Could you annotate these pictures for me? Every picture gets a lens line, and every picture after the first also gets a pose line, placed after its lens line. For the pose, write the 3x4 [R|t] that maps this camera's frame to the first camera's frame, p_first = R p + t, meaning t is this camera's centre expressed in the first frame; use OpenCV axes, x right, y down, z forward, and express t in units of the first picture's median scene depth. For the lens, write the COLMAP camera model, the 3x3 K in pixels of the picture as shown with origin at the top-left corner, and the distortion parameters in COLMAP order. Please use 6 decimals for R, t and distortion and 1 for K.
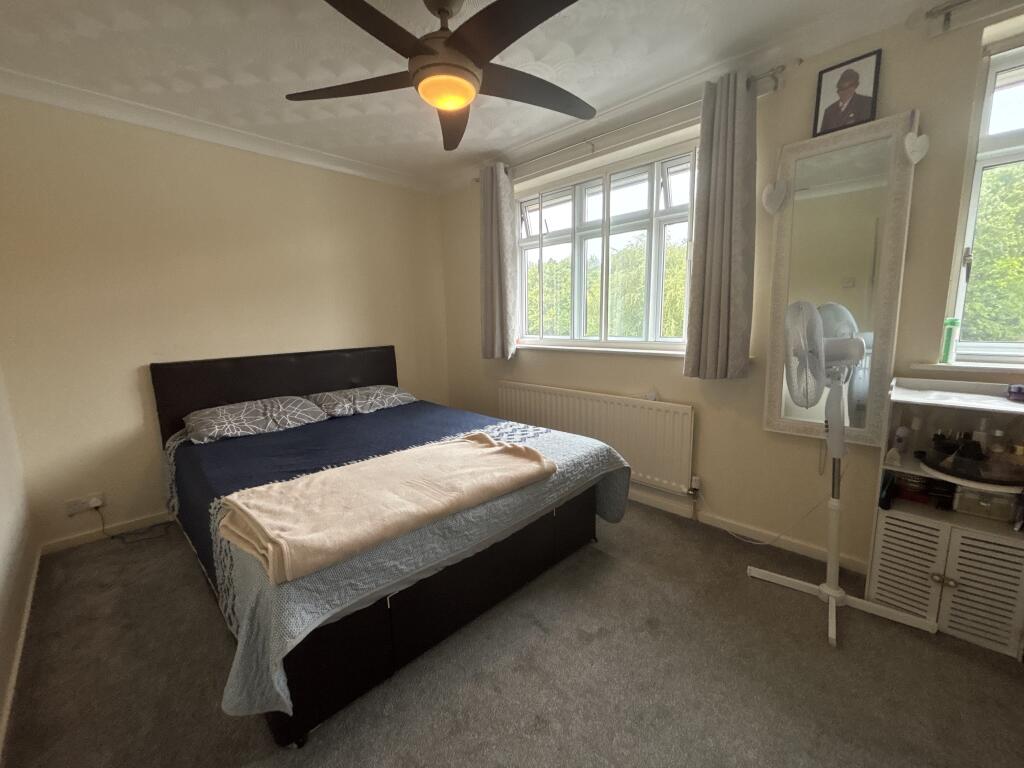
lens RADIAL K [[414.9, 0, 508.5], [0, 414.9, 380.9], [0, 0, 1]] dist [-0.002851, -0.000551]
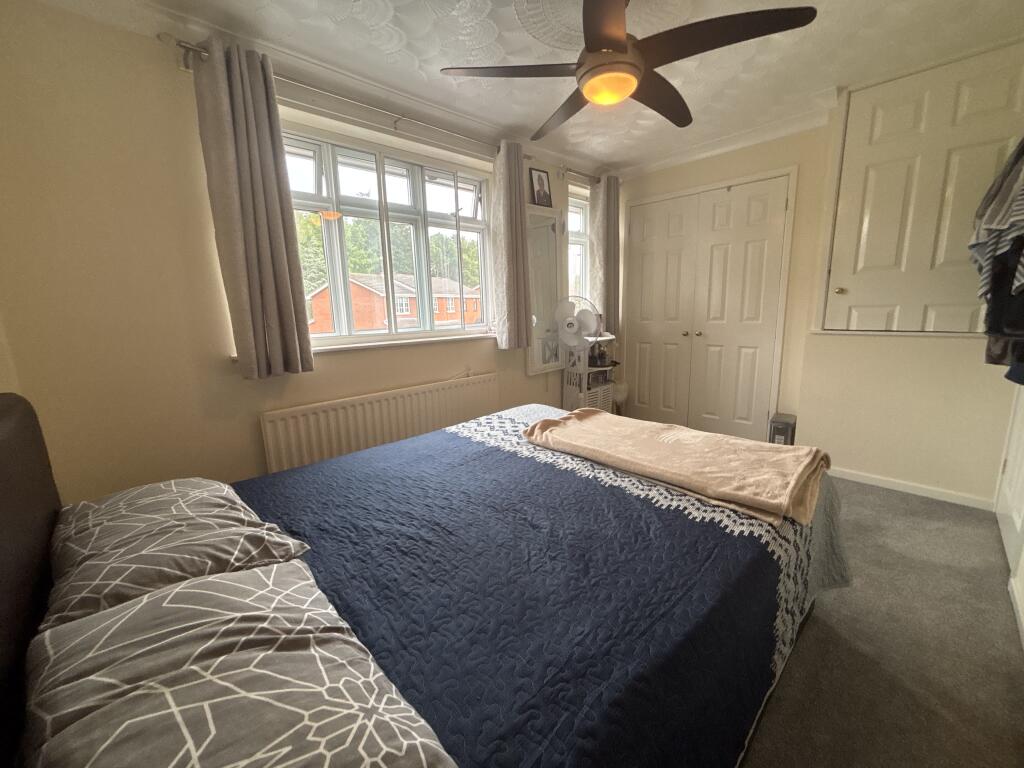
lens RADIAL K [[414.9, 0, 508.9], [0, 414.9, 384.9], [0, 0, 1]] dist [-0.002851, -0.000551]
pose [[0.029387, -0.167717, 0.985397, -0.888513], [0.175138, 0.971437, 0.160117, -0.109471], [-0.984105, 0.167875, 0.057921, 0.877727]]
